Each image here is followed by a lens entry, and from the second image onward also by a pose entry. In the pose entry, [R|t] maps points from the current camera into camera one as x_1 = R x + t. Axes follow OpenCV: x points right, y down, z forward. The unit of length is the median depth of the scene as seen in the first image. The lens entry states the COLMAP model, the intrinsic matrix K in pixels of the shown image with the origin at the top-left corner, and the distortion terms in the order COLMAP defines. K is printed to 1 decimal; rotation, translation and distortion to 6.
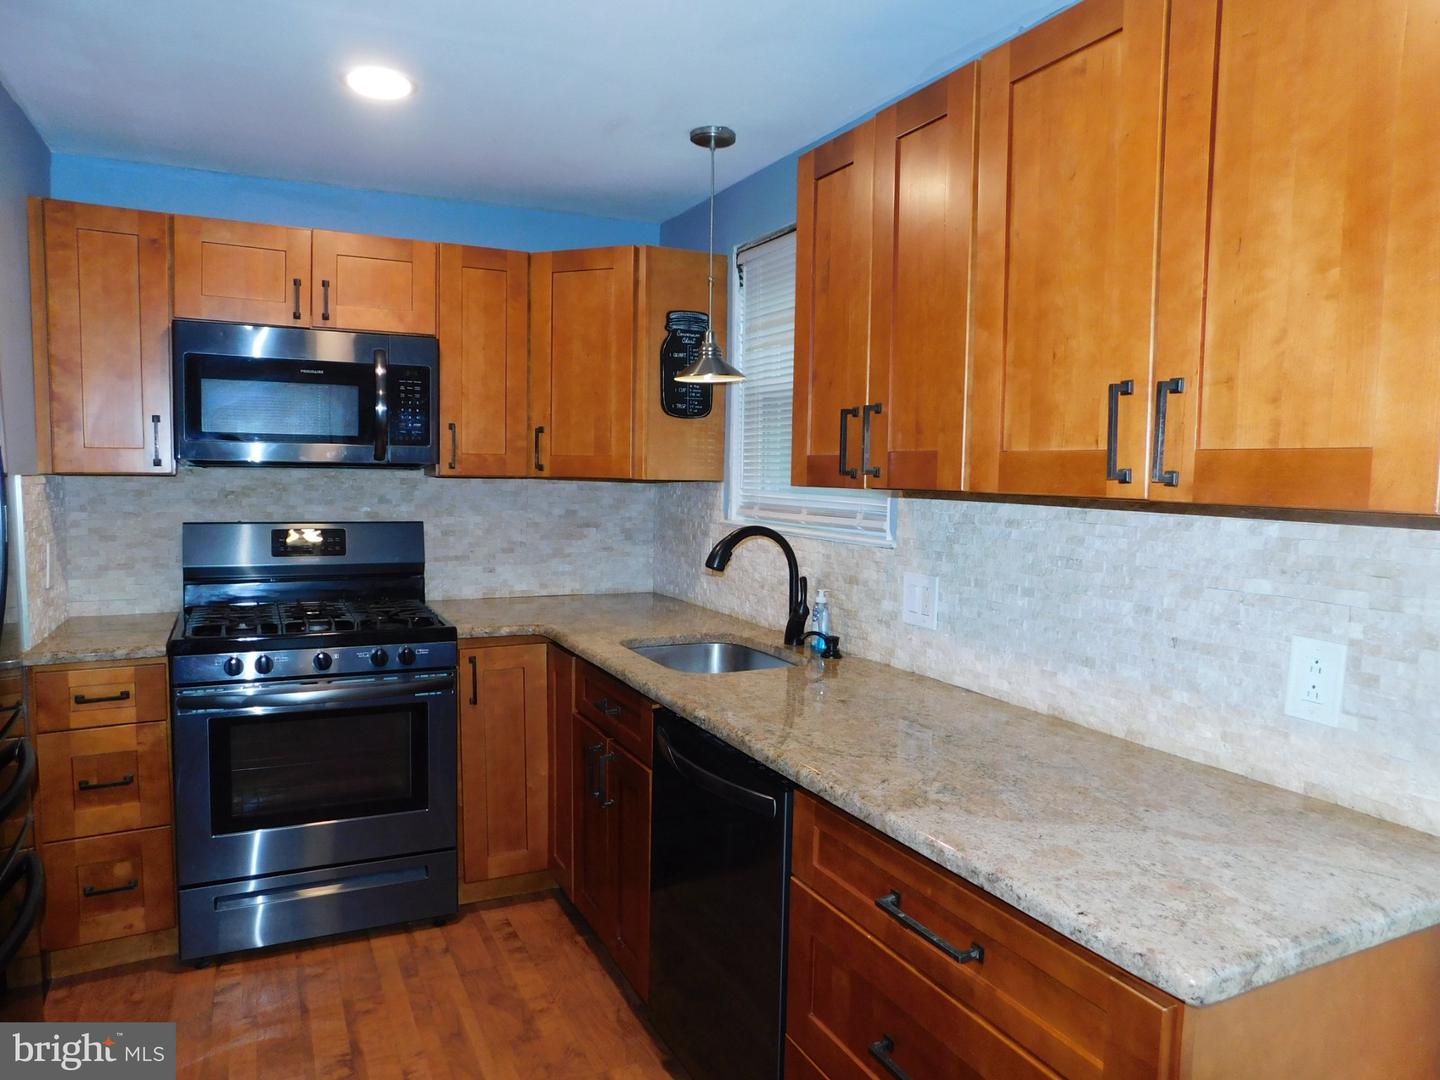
lens RADIAL K [[955.2, 0, 718.8], [0, 955.2, 536.7], [0, 0, 1]] dist [-0.056154, 0.042301]
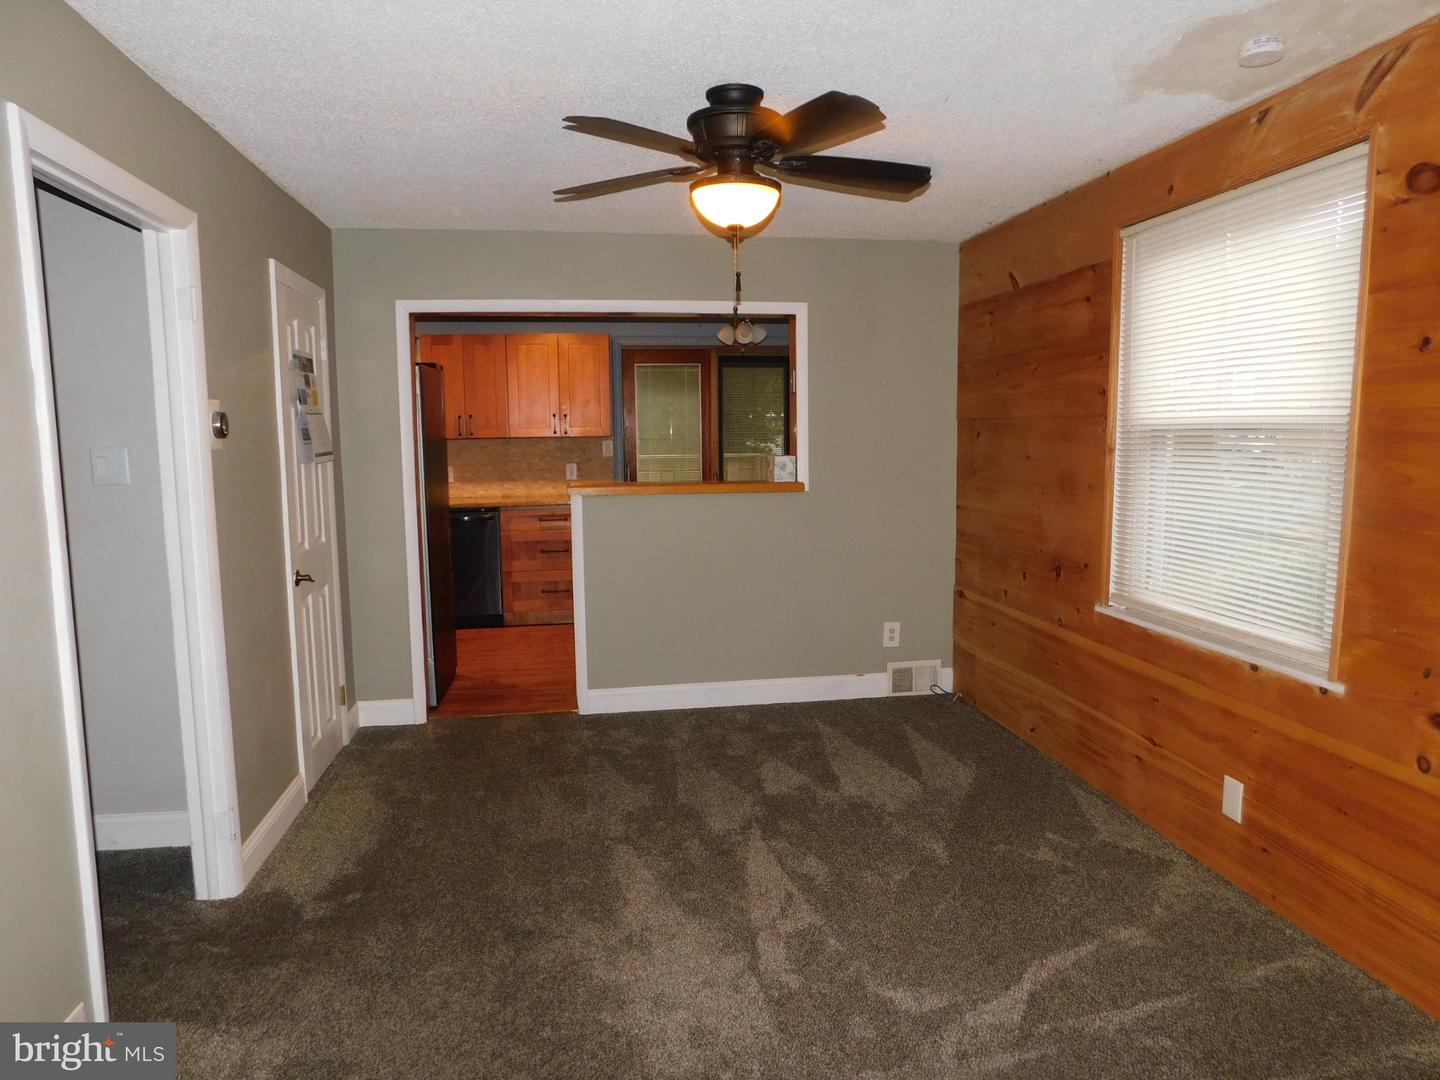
lens RADIAL K [[955.2, 0, 719.8], [0, 955.2, 541.5], [0, 0, 1]] dist [-0.056154, 0.042301]
pose [[0.304241, -0.123400, 0.944568, -2.343134], [0.088450, 0.990950, 0.100970, 0.045245], [-0.948480, 0.052828, 0.312403, -0.784412]]
